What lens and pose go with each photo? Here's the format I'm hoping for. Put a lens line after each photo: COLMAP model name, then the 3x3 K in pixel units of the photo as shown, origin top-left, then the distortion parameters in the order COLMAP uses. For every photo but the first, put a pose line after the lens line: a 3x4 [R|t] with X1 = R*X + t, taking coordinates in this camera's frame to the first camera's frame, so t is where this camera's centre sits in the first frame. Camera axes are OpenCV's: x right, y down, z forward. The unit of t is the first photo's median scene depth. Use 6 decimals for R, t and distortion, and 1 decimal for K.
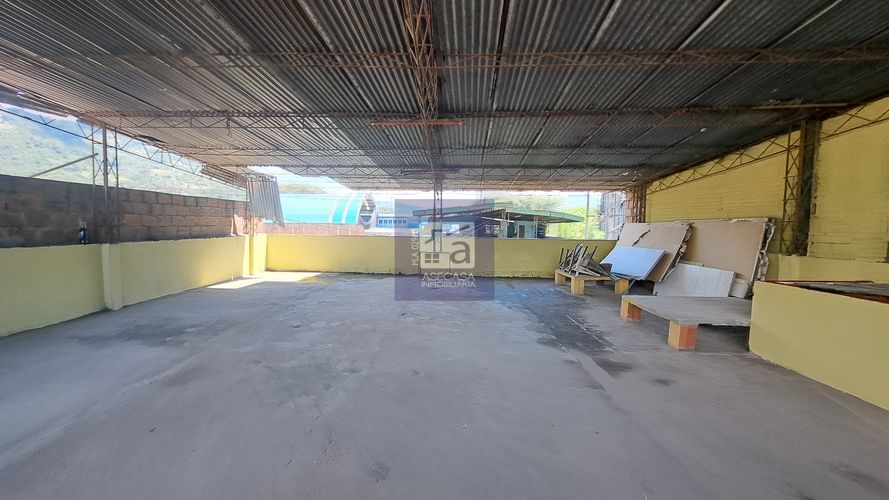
lens RADIAL K [[347.7, 0, 444.5], [0, 347.7, 250.0], [0, 0, 1]] dist [-0.039832, 0.006453]
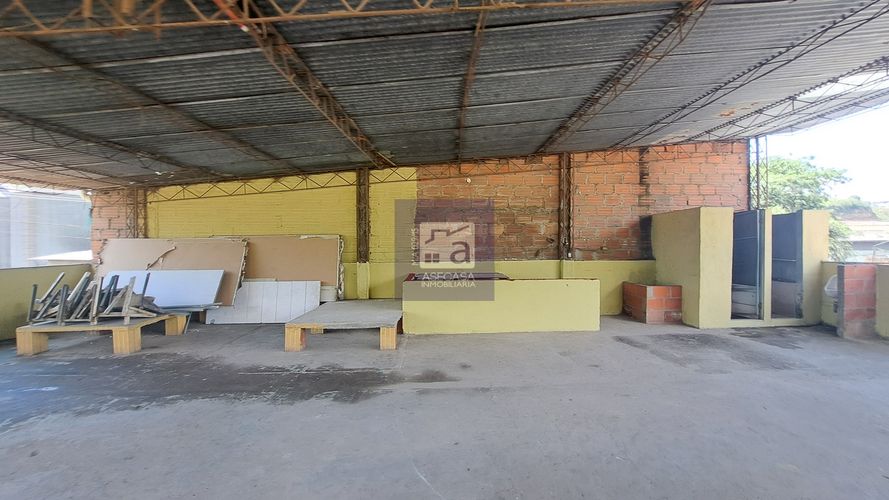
lens RADIAL K [[347.7, 0, 444.5], [0, 347.7, 250.0], [0, 0, 1]] dist [-0.039832, 0.006453]
pose [[-0.054538, -0.027802, 0.998125, -0.414208], [0.071226, 0.996958, 0.031662, -0.057697], [-0.995968, 0.072819, -0.052392, 0.744939]]
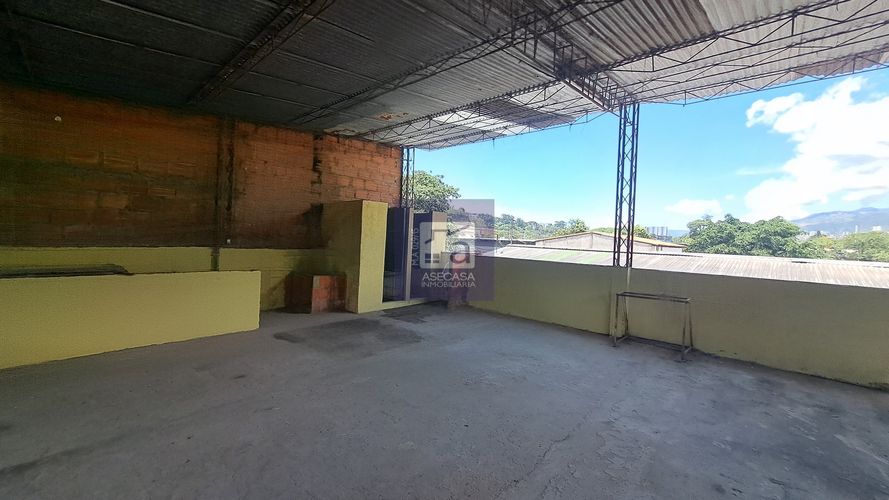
lens RADIAL K [[353.0, 0, 444.6], [0, 353.0, 246.9], [0, 0, 1]] dist [-0.016304, -0.000128]
pose [[-0.780946, -0.060080, 0.621702, -0.337988], [-0.012278, 0.996647, 0.080891, -0.040726], [-0.624477, 0.055538, -0.779066, 0.625521]]
